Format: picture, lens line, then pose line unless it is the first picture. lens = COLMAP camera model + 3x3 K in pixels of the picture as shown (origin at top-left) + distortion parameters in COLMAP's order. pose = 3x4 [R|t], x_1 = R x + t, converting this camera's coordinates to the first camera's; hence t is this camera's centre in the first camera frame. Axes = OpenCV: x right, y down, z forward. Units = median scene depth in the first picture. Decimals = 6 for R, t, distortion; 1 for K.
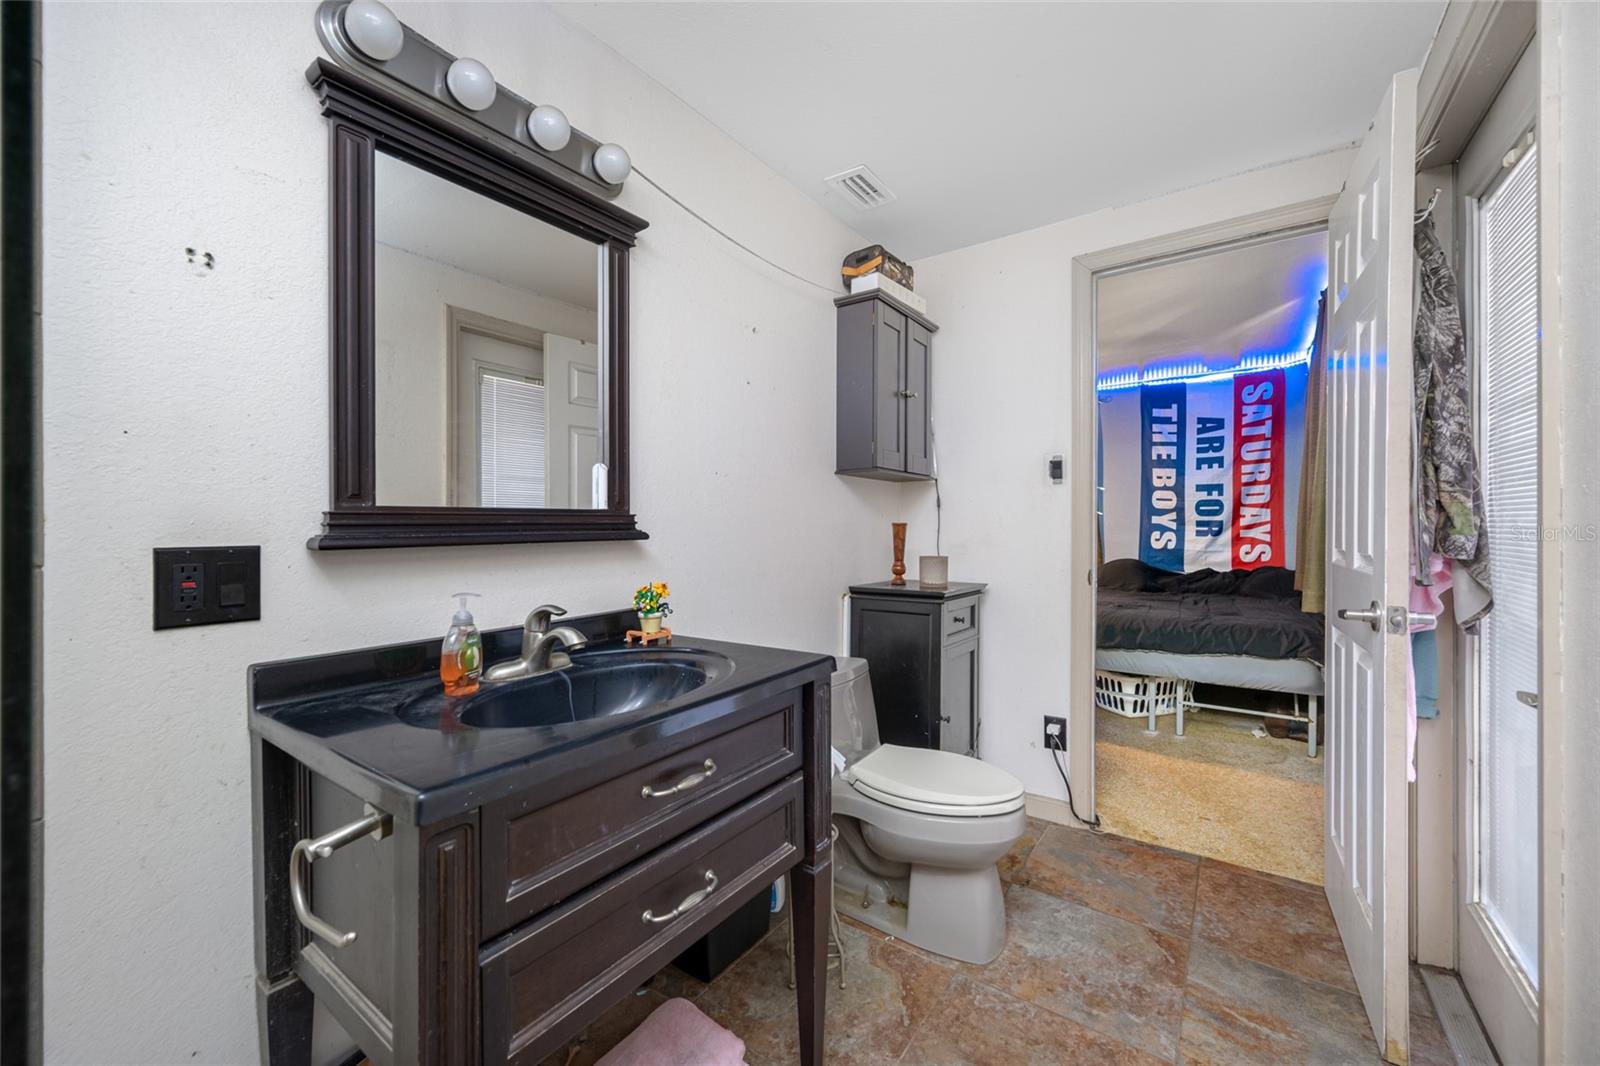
lens RADIAL K [[627.4, 0, 801.4], [0, 627.4, 517.0], [0, 0, 1]] dist [-0.001105, -0.000092]
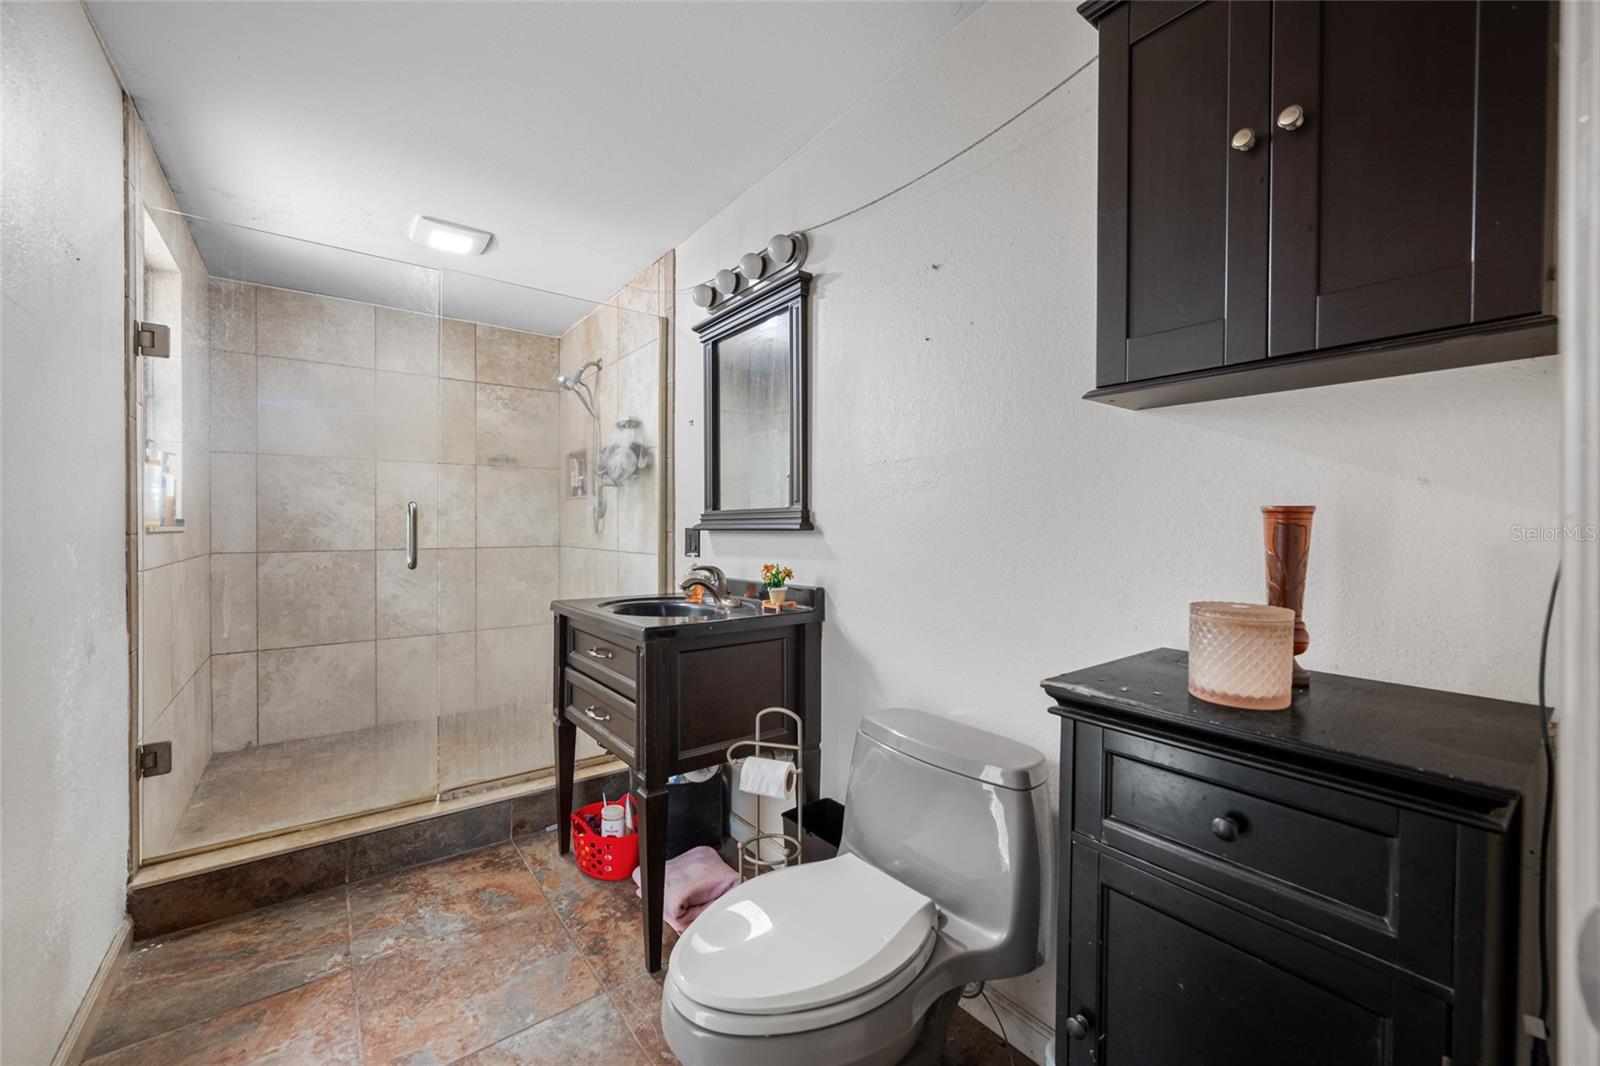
lens RADIAL K [[636.1, 0, 802.8], [0, 636.1, 532.2], [0, 0, 1]] dist [-0.001640, 0.000012]
pose [[-0.283723, 0.006048, -0.958887, 1.256654], [0.002232, 0.999982, 0.005647, 0.042525], [0.958904, -0.000538, -0.283731, 1.815810]]
